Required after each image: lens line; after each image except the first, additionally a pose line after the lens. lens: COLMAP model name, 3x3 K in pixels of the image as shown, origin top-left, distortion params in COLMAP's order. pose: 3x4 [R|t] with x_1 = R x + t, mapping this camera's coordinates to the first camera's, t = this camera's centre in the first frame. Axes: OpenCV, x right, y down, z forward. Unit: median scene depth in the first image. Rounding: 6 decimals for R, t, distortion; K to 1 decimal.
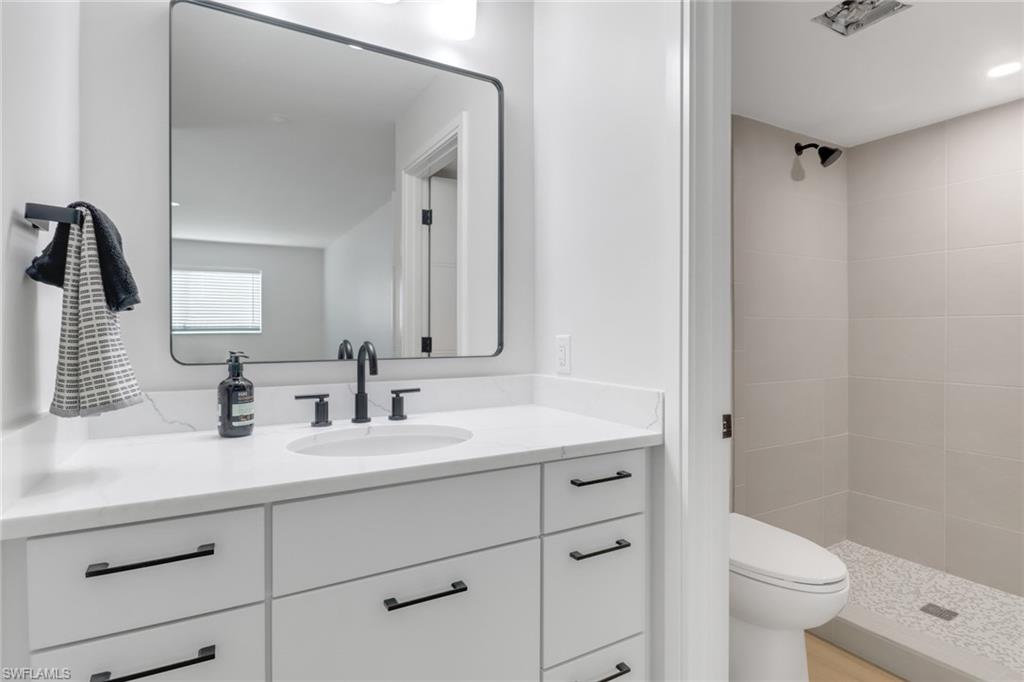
lens RADIAL K [[528.2, 0, 513.6], [0, 528.2, 335.8], [0, 0, 1]] dist [-0.003948, 0.001173]
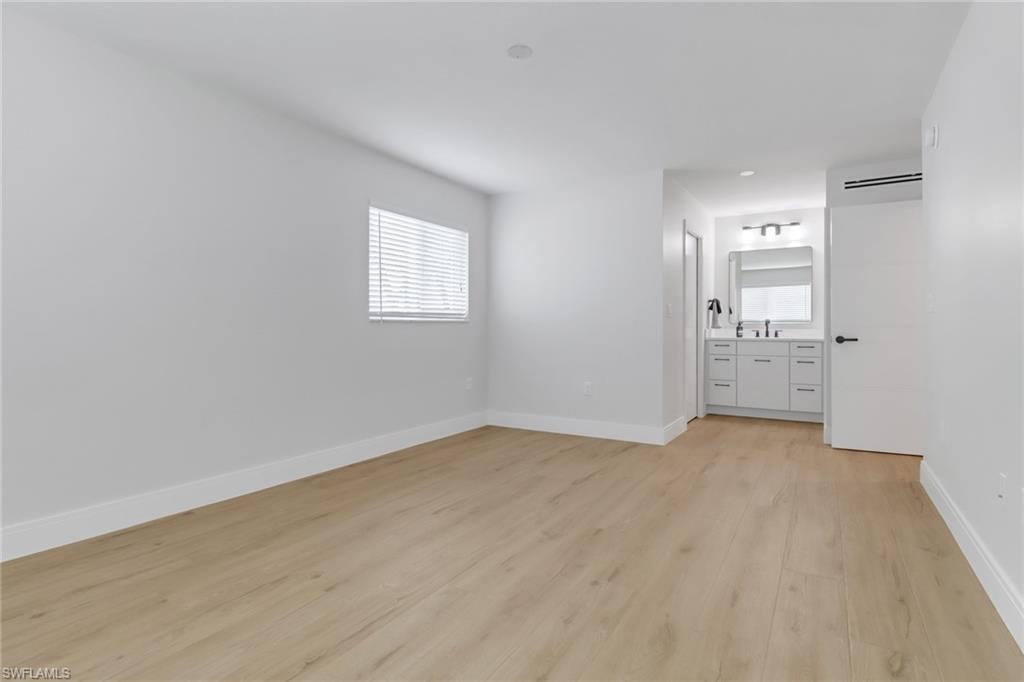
lens RADIAL K [[528.2, 0, 511.0], [0, 528.2, 338.7], [0, 0, 1]] dist [-0.003948, 0.001173]
pose [[0.489230, 0.020853, -0.871905, 3.088189], [-0.006801, 0.999775, 0.020095, 0.124931], [0.872128, -0.003901, 0.489262, -3.721102]]
